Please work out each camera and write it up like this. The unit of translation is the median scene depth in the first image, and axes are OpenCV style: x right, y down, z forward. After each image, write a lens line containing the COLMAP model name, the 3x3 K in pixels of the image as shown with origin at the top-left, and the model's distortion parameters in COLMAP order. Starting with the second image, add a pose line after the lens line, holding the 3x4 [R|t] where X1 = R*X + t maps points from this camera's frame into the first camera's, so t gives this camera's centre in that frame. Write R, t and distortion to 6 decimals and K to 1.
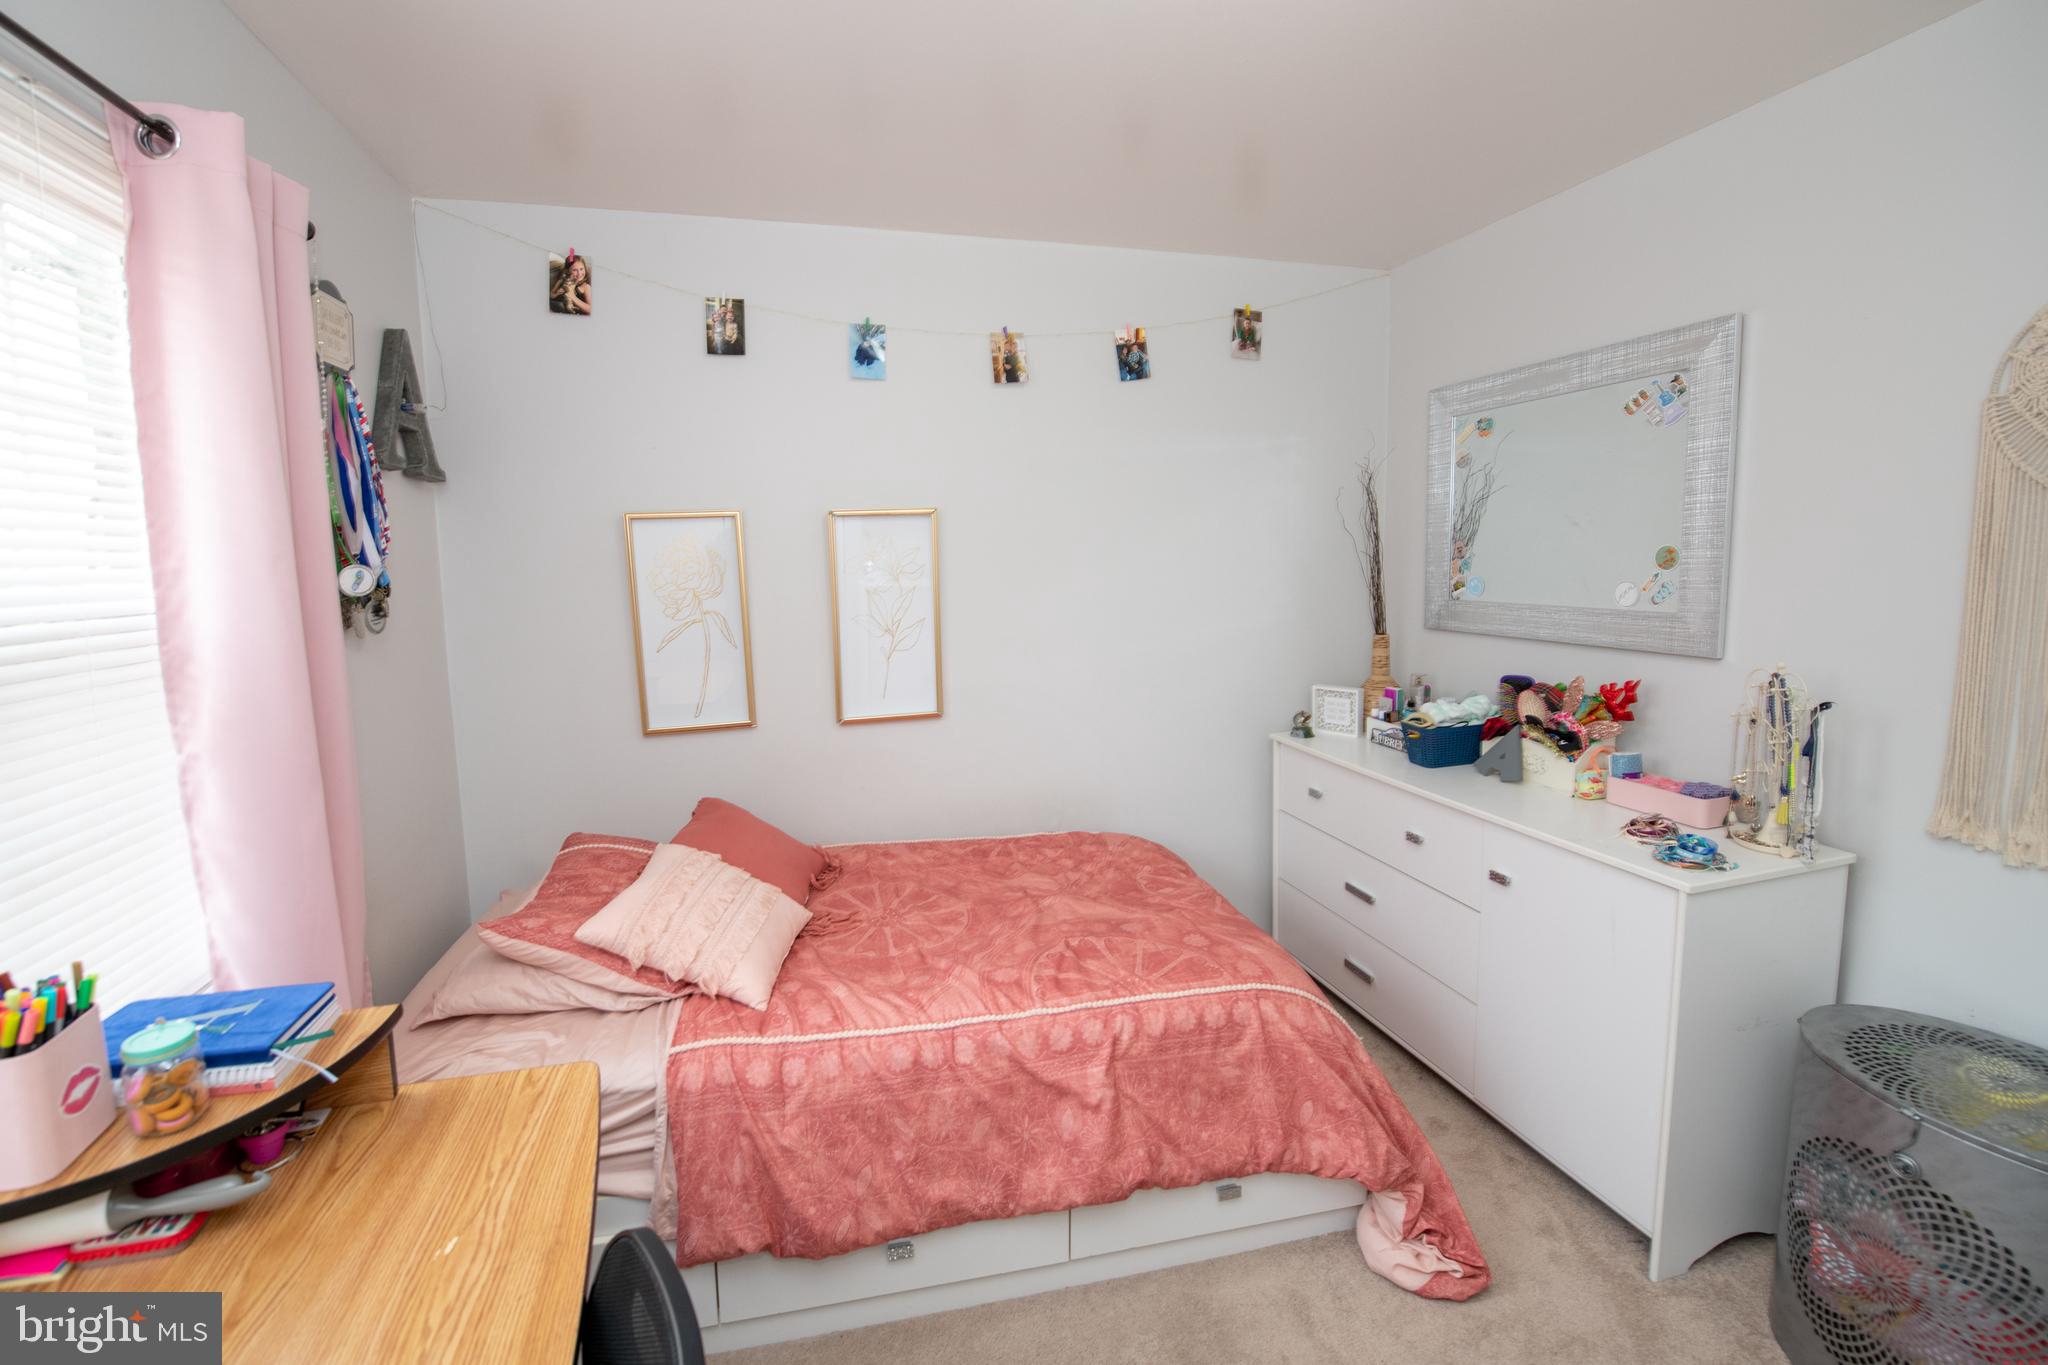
lens RADIAL K [[875.6, 0, 998.0], [0, 875.6, 645.2], [0, 0, 1]] dist [-0.009927, -0.007669]
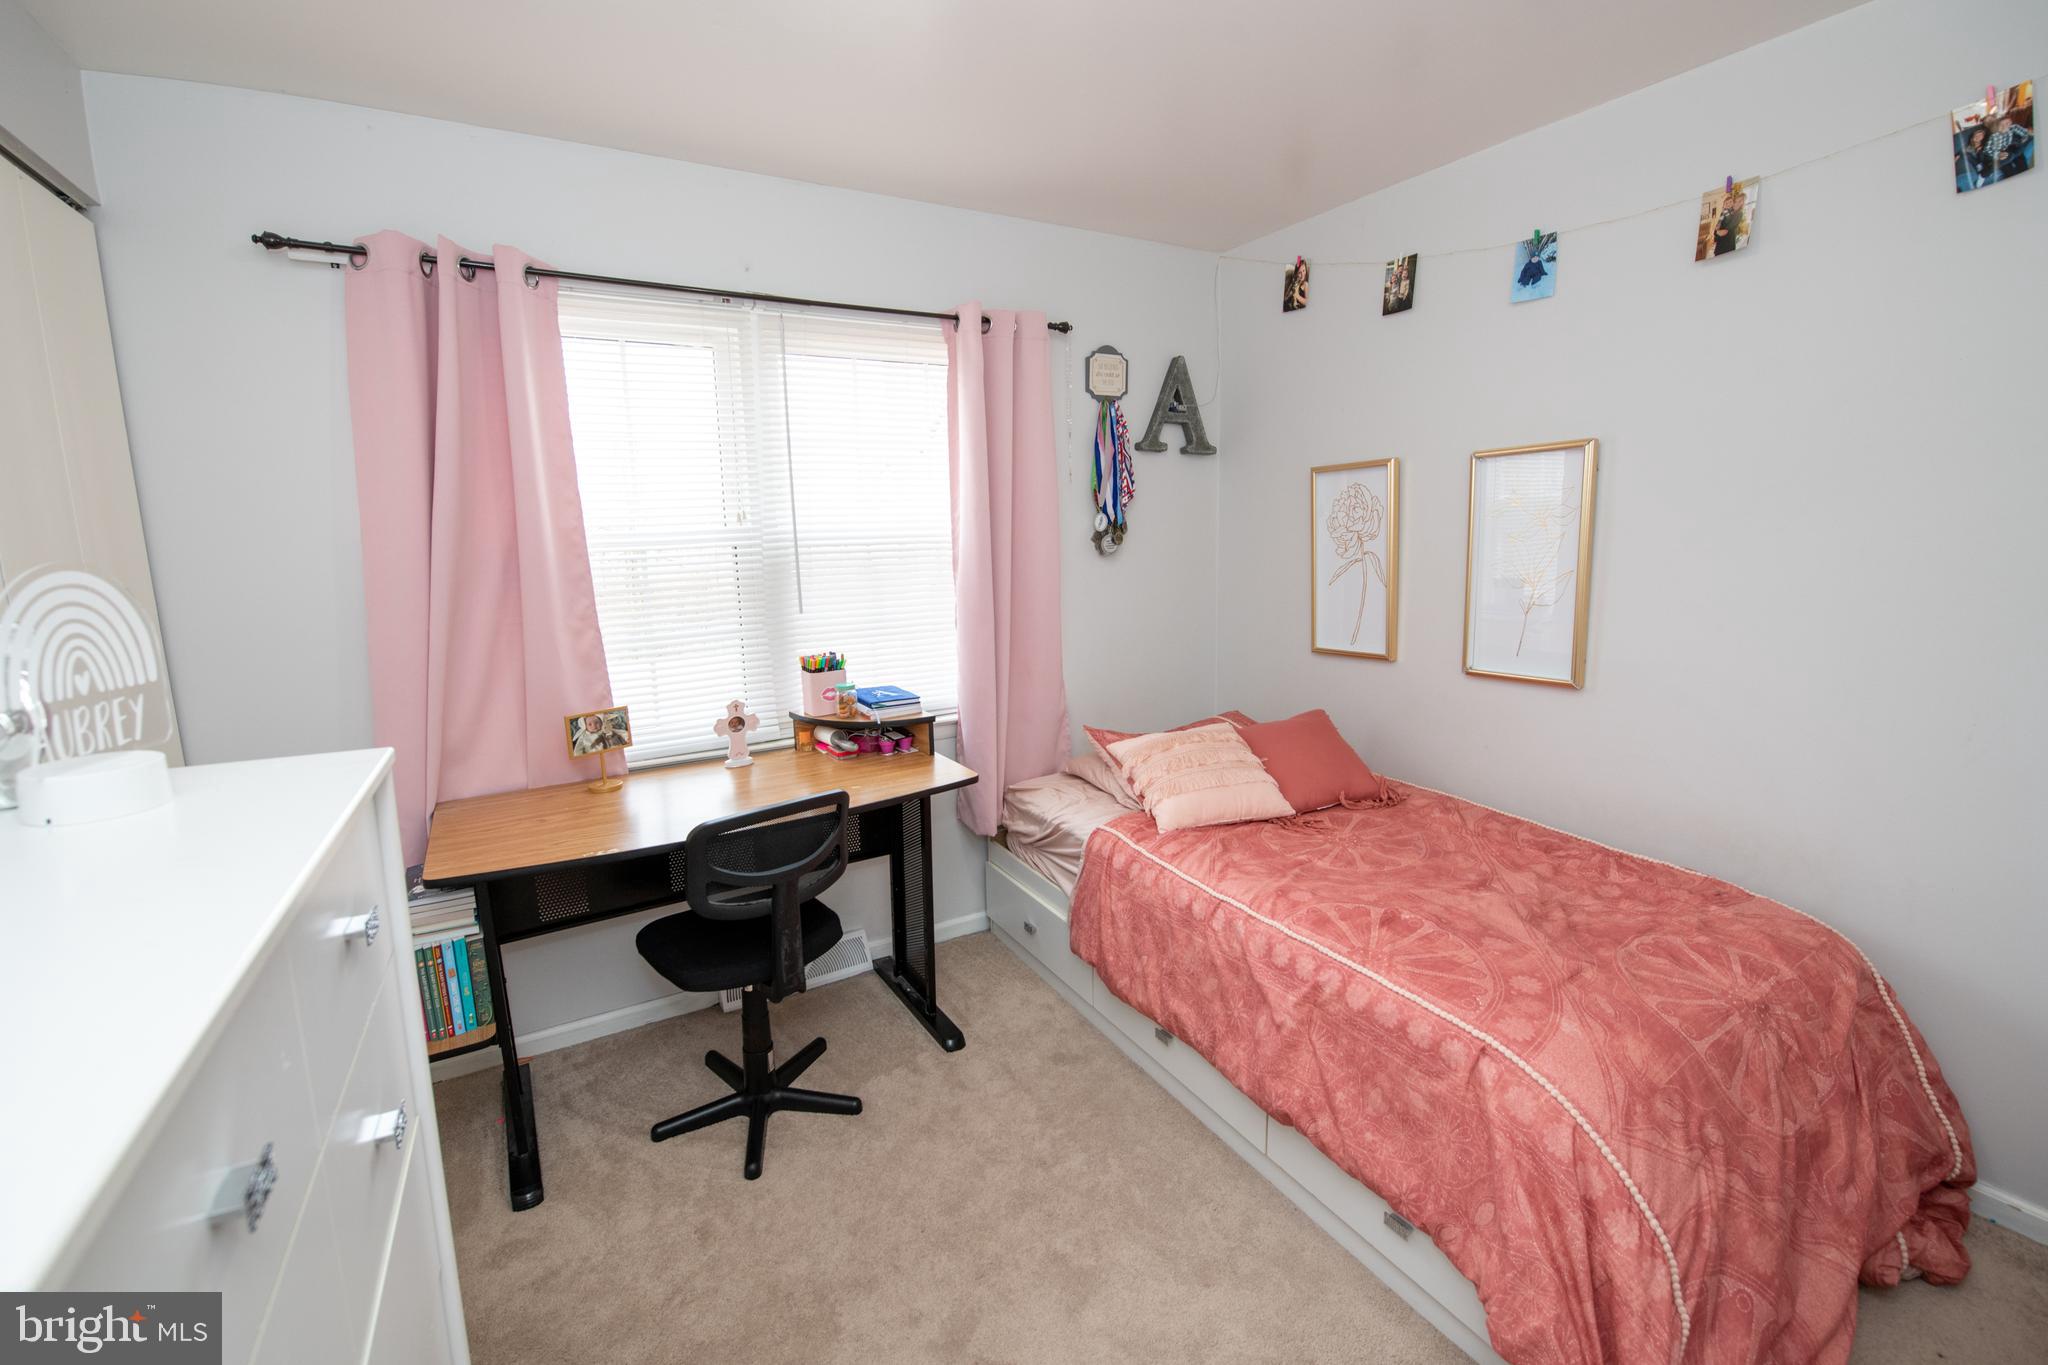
lens RADIAL K [[842.5, 0, 958.5], [0, 842.5, 668.2], [0, 0, 1]] dist [-0.012213, -0.003873]
pose [[0.236478, 0.168237, -0.956961, 0.738481], [-0.077384, 0.985028, 0.154048, -0.021313], [0.968550, 0.037624, 0.245957, 0.285281]]
